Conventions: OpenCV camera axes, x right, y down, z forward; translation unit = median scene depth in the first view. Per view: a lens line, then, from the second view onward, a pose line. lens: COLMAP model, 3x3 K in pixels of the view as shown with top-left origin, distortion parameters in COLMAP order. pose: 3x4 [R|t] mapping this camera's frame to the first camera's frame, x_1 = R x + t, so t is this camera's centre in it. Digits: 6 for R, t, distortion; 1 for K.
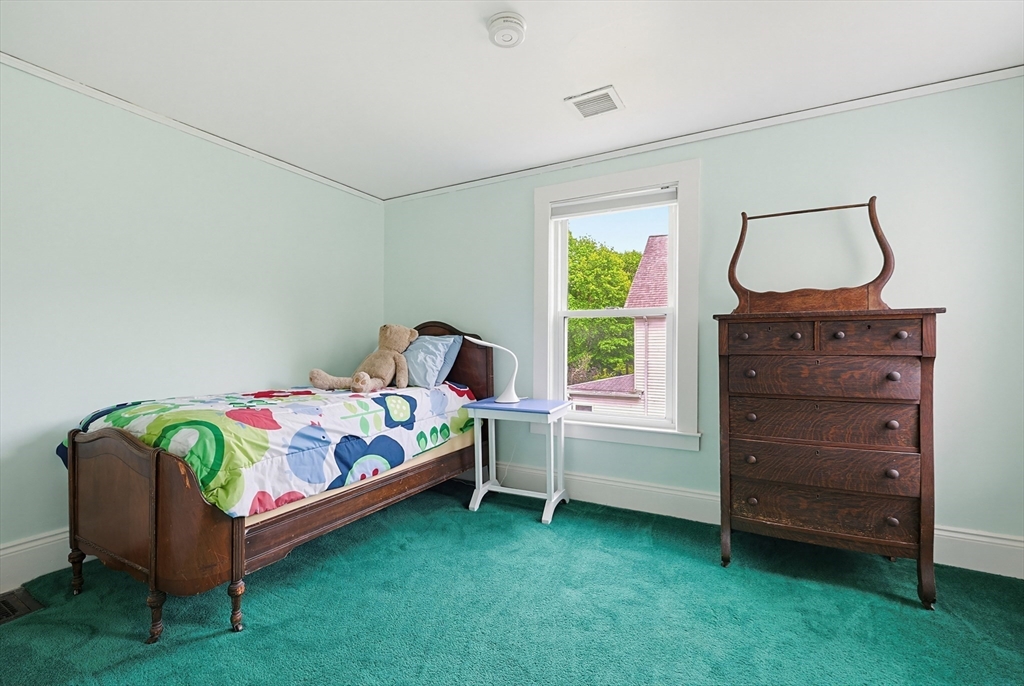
lens RADIAL K [[446.5, 0, 499.1], [0, 446.5, 343.0], [0, 0, 1]] dist [-0.002285, -0.000458]
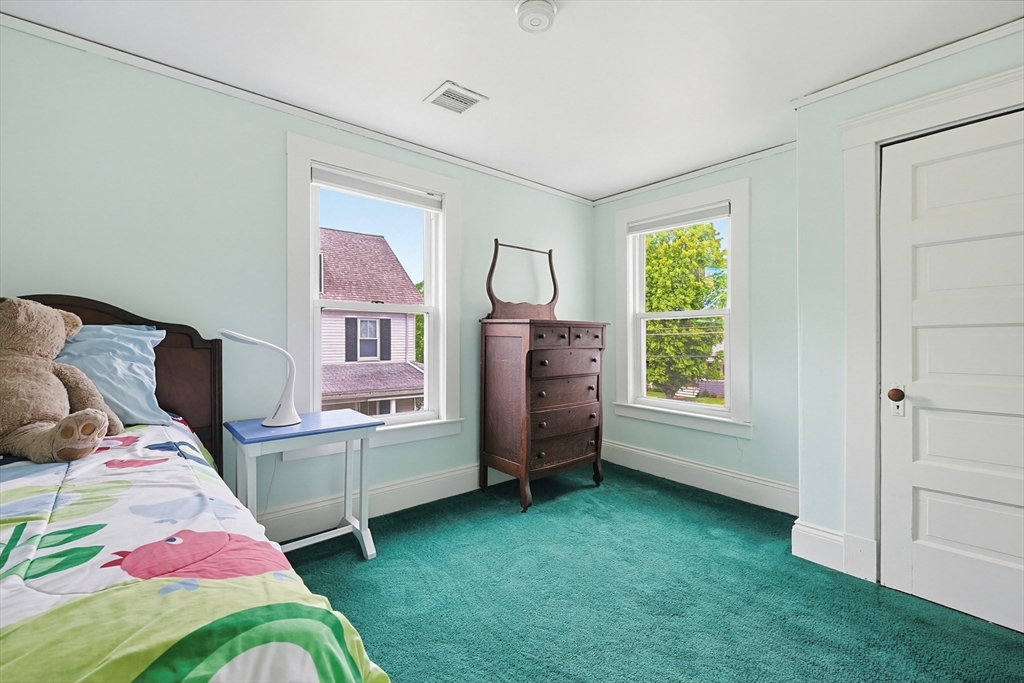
lens RADIAL K [[446.5, 0, 499.1], [0, 446.5, 341.5], [0, 0, 1]] dist [-0.002285, -0.000458]
pose [[0.351887, -0.003406, 0.936036, -0.677928], [-0.003310, 0.999983, 0.004883, -0.003219], [-0.936037, -0.004816, 0.351869, 0.561461]]
